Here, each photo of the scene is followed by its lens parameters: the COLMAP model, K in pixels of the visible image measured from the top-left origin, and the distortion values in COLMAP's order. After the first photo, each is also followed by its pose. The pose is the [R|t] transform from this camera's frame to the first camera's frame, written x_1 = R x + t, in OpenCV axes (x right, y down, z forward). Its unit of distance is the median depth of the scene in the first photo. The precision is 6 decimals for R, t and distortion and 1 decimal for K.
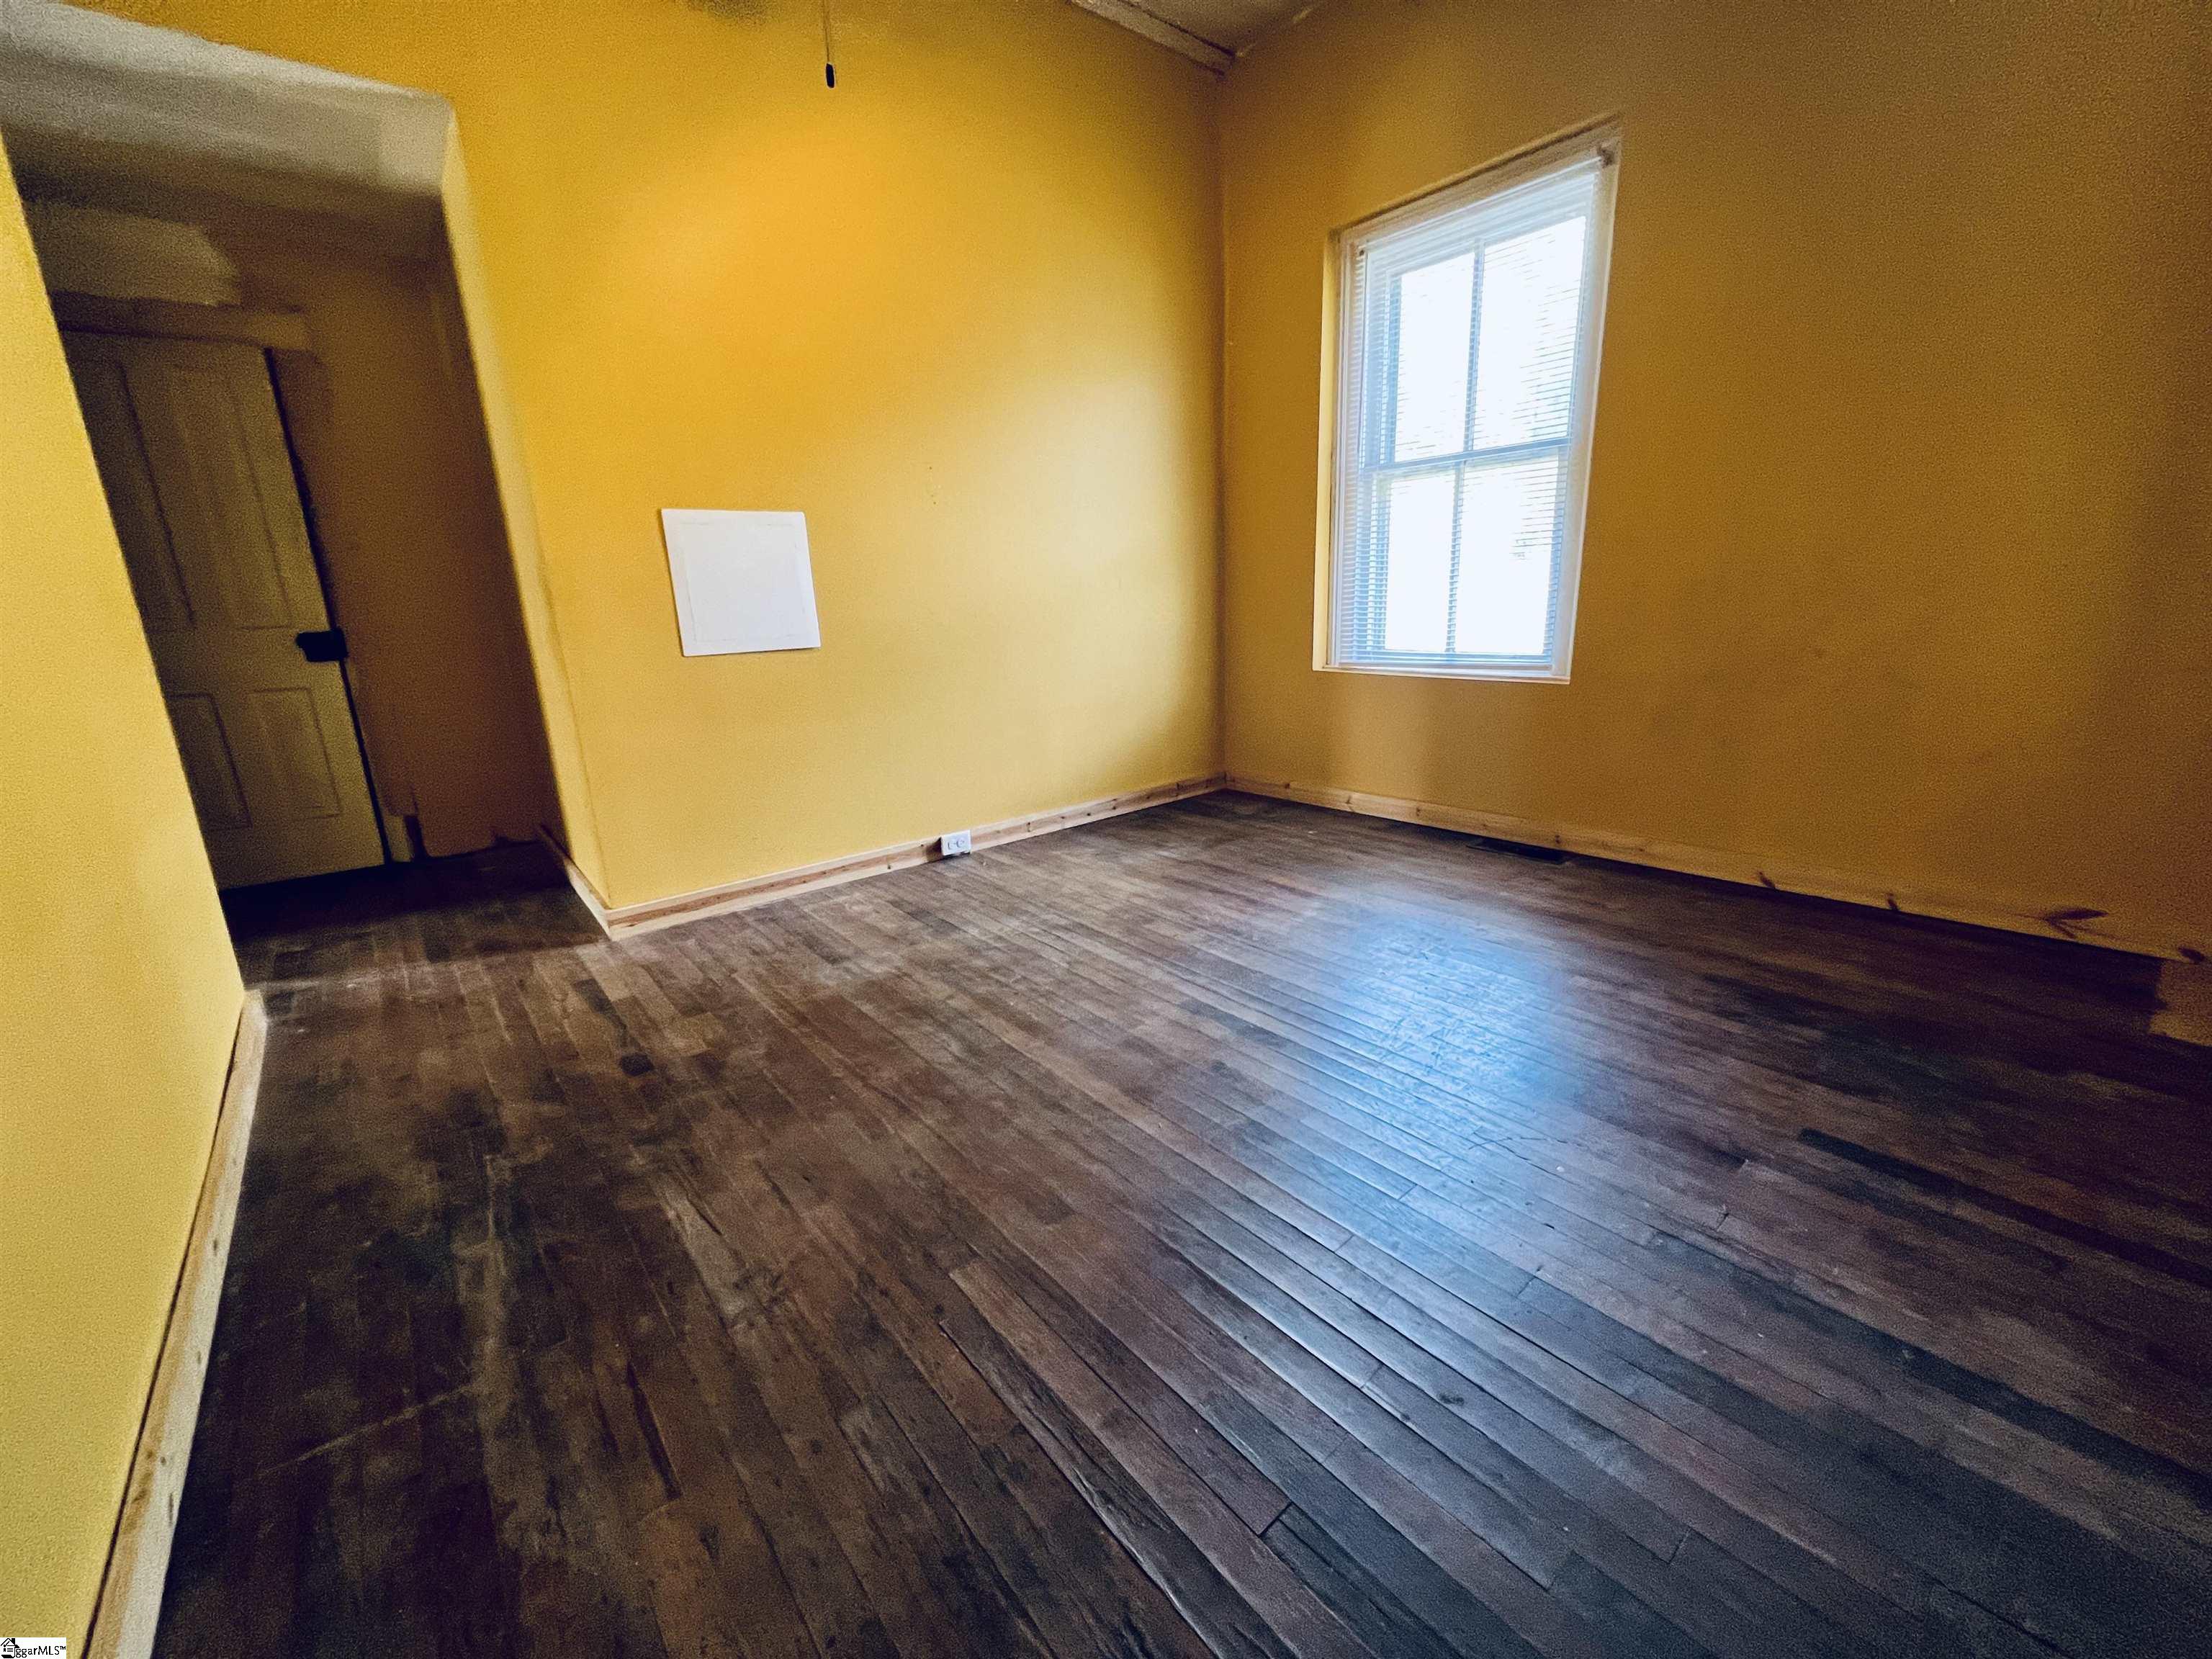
lens RADIAL K [[881.1, 0, 1107.3], [0, 881.1, 822.2], [0, 0, 1]] dist [-0.000375, 0.000375]
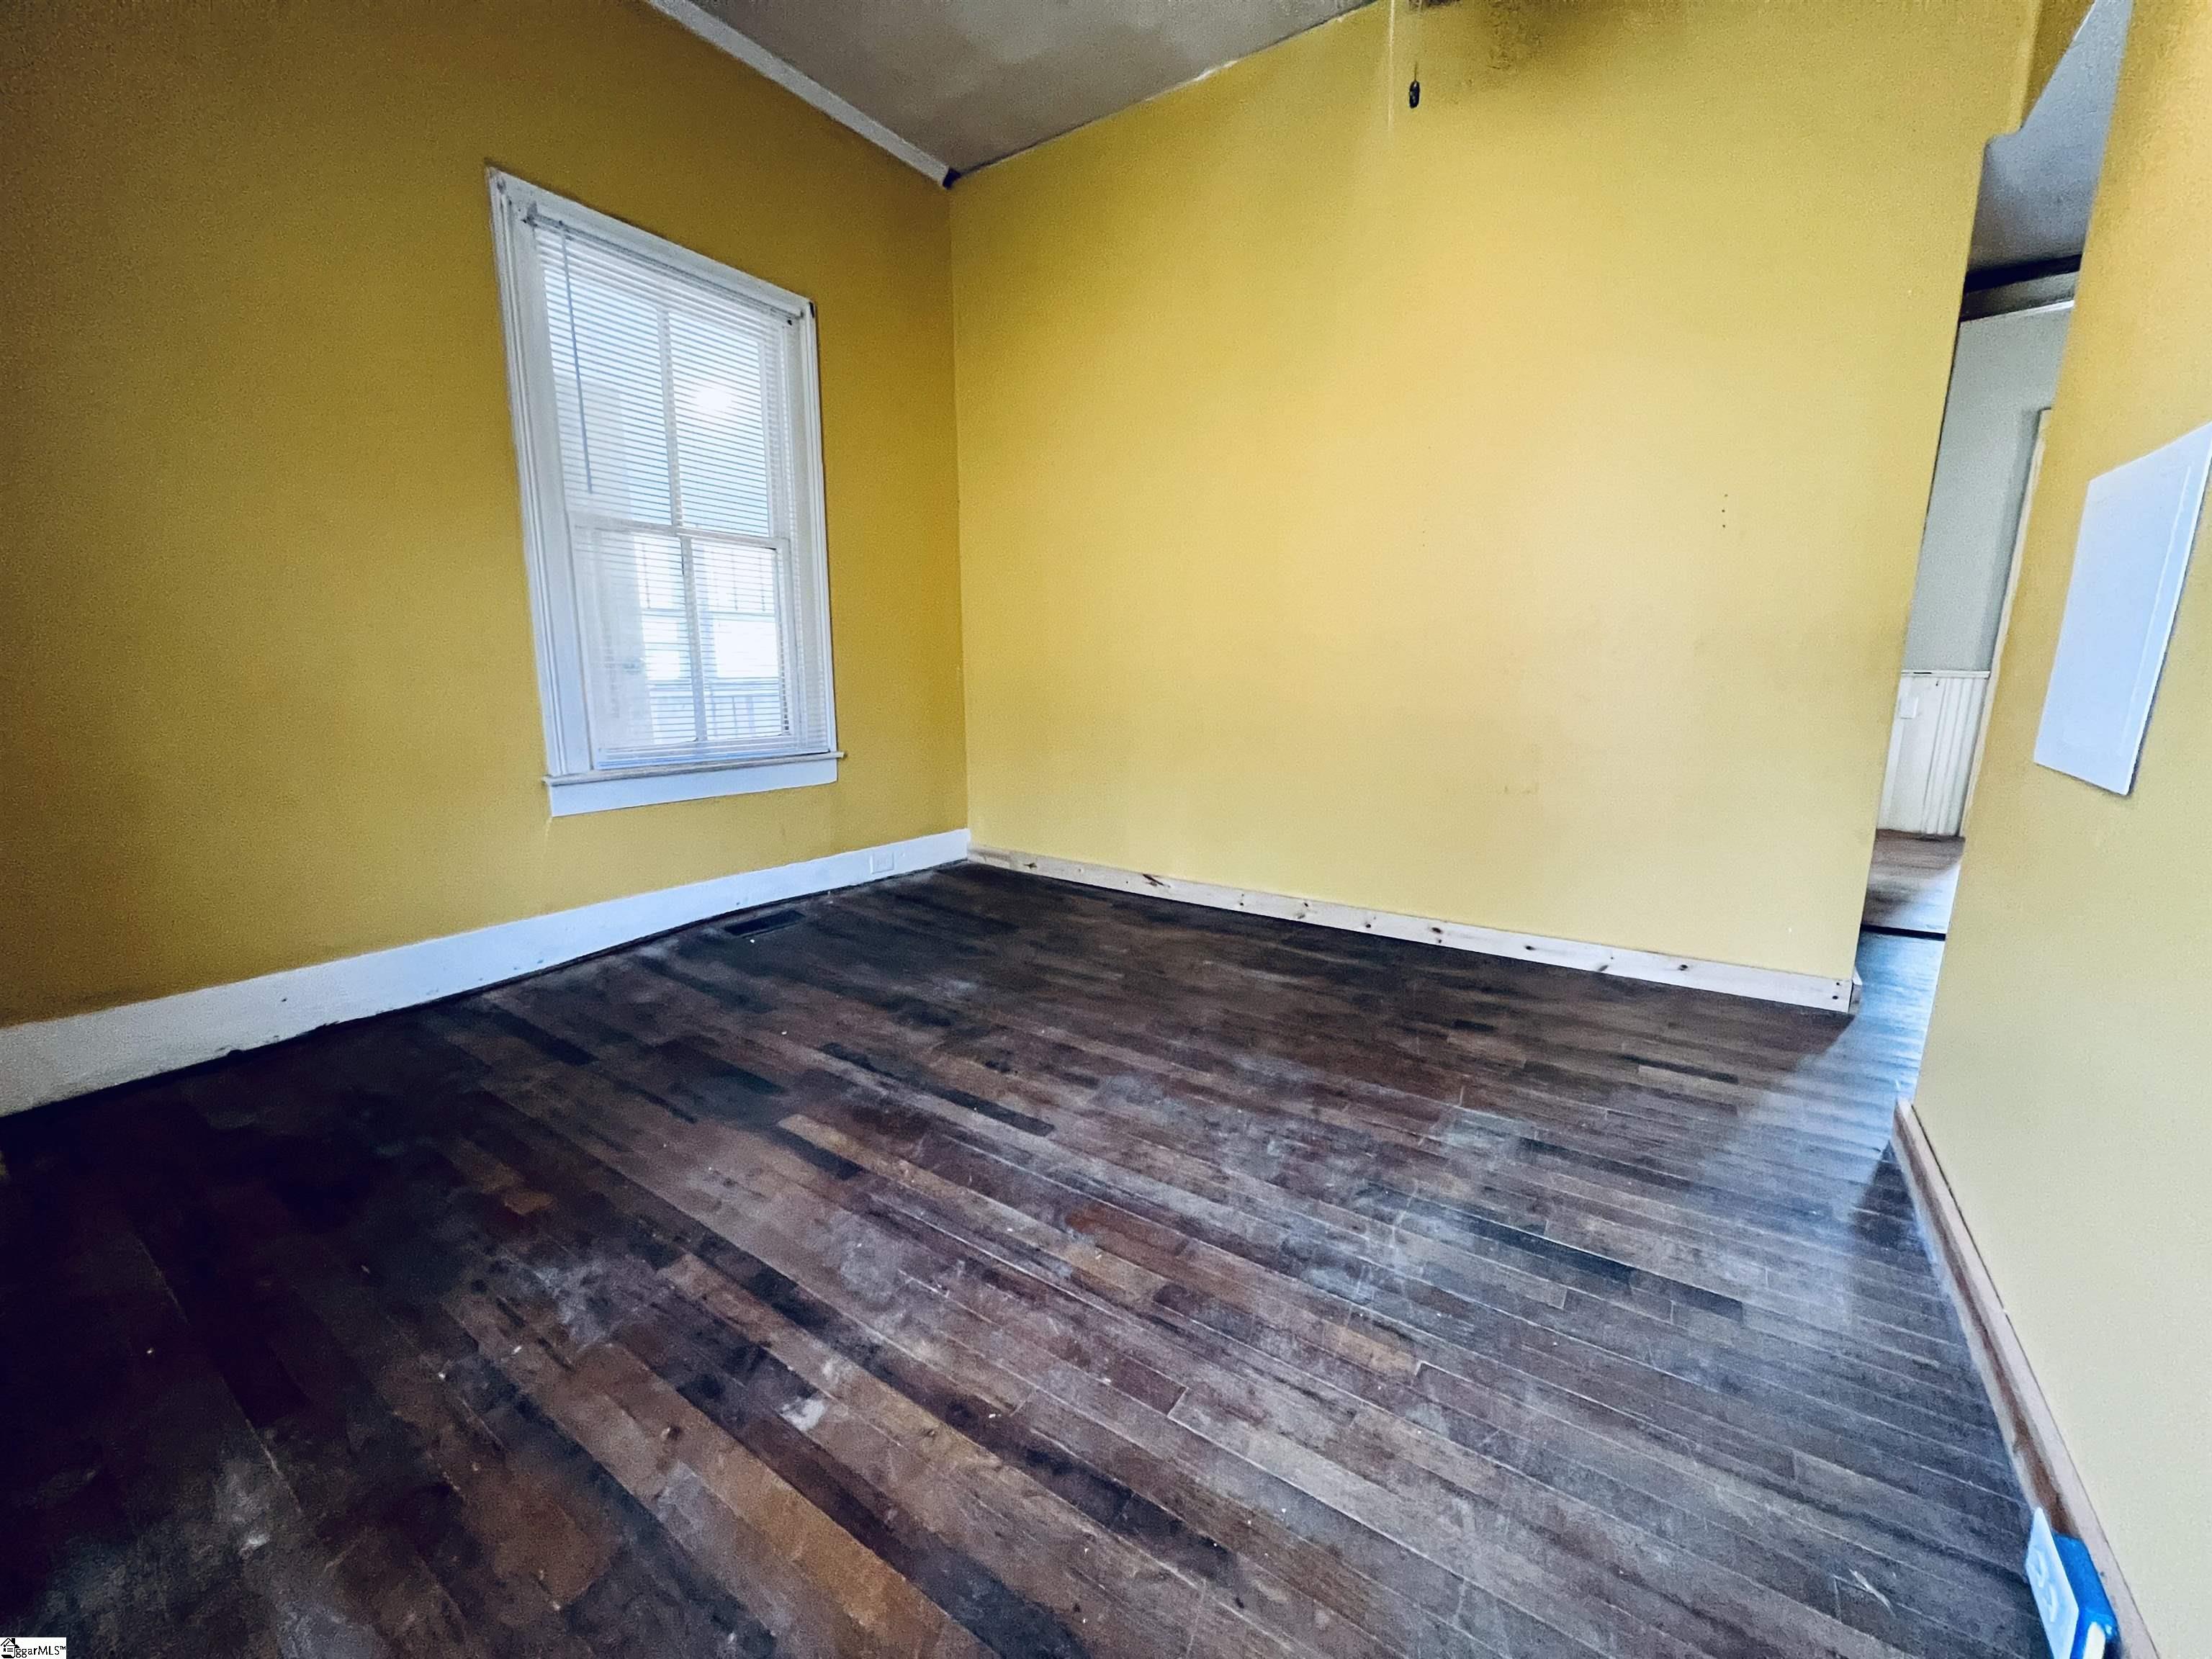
lens RADIAL K [[881.1, 0, 1102.9], [0, 881.1, 827.6], [0, 0, 1]] dist [-0.000375, 0.000375]
pose [[-0.962061, 0.086079, -0.258898, 0.215709], [-0.036809, 0.899299, 0.435782, -0.407006], [0.270339, 0.428778, -0.862013, 1.485499]]
